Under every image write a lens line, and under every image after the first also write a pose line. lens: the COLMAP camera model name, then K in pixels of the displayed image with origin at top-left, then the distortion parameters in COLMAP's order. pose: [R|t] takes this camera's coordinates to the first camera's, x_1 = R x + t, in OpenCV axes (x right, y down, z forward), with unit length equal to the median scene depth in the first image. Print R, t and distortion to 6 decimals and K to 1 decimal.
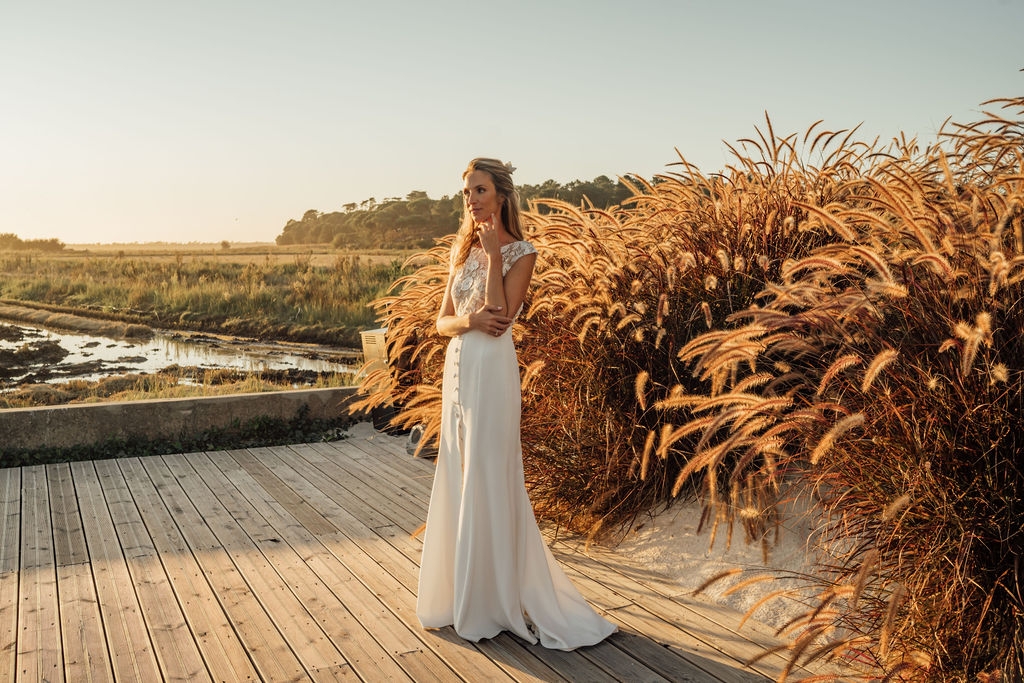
lens RADIAL K [[1028.0, 0, 512.0], [0, 1028.0, 341.5], [0, 0, 1]] dist [-0.122976, 0.151980]
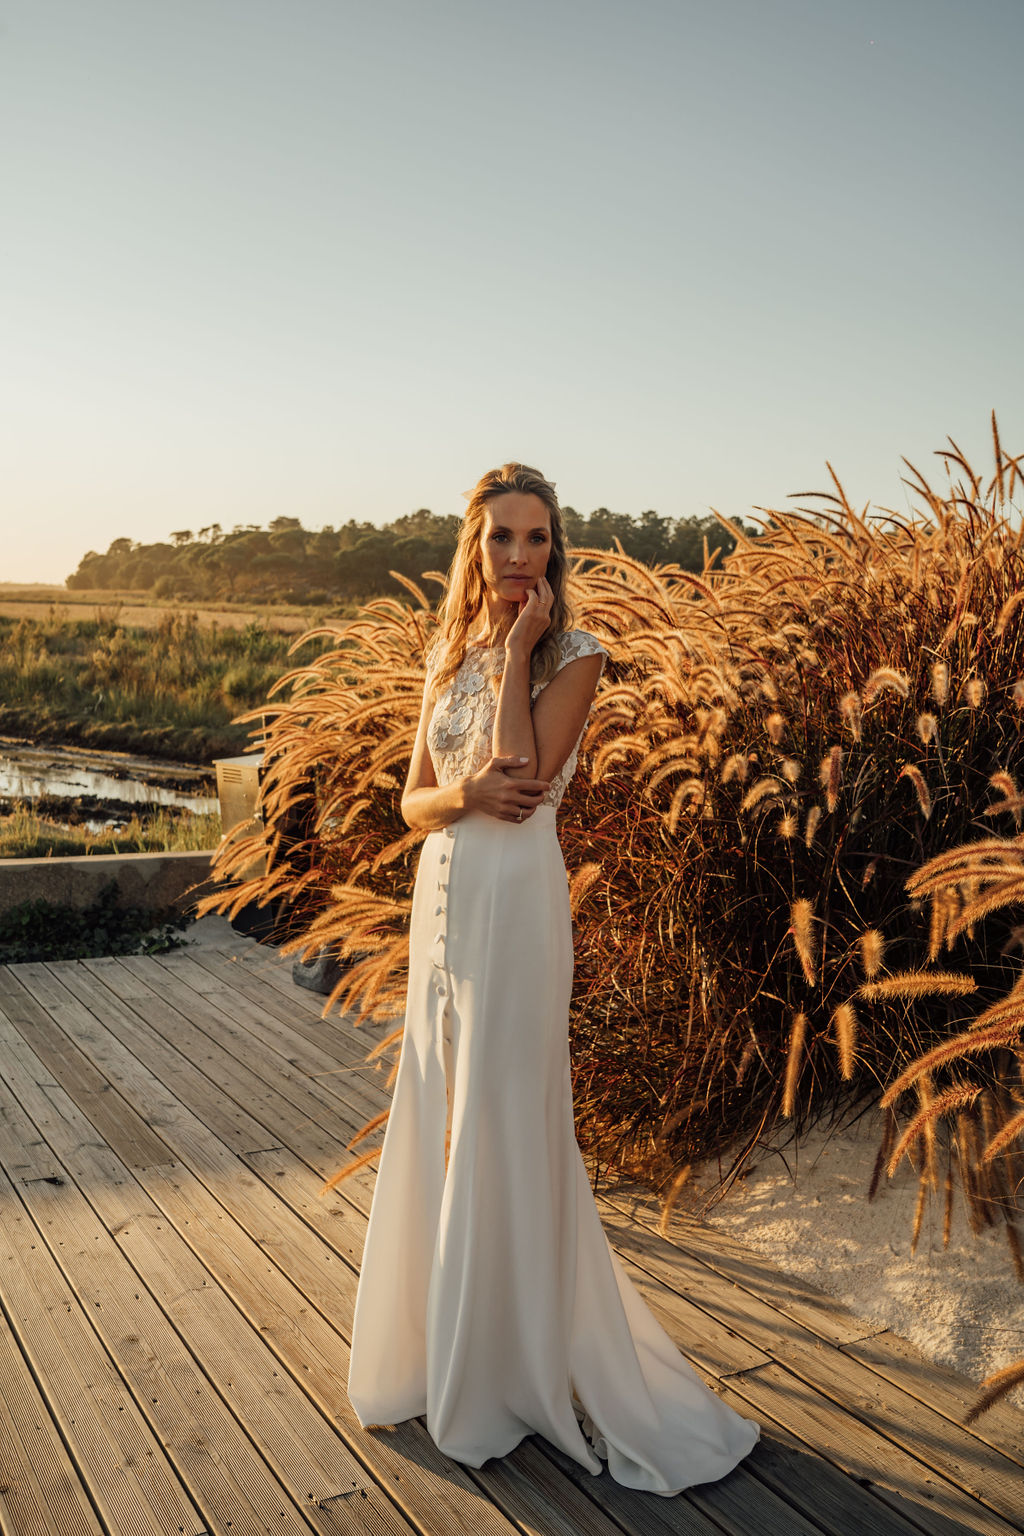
lens RADIAL K [[1541.9, 0, 512.0], [0, 1541.9, 768.0], [0, 0, 1]] dist [-0.122976, 0.151980]
pose [[0.997326, 0.039734, 0.061336, -0.040160], [-0.040389, 0.999139, 0.009481, -0.023195], [-0.060907, -0.011933, 0.998072, 0.153984]]
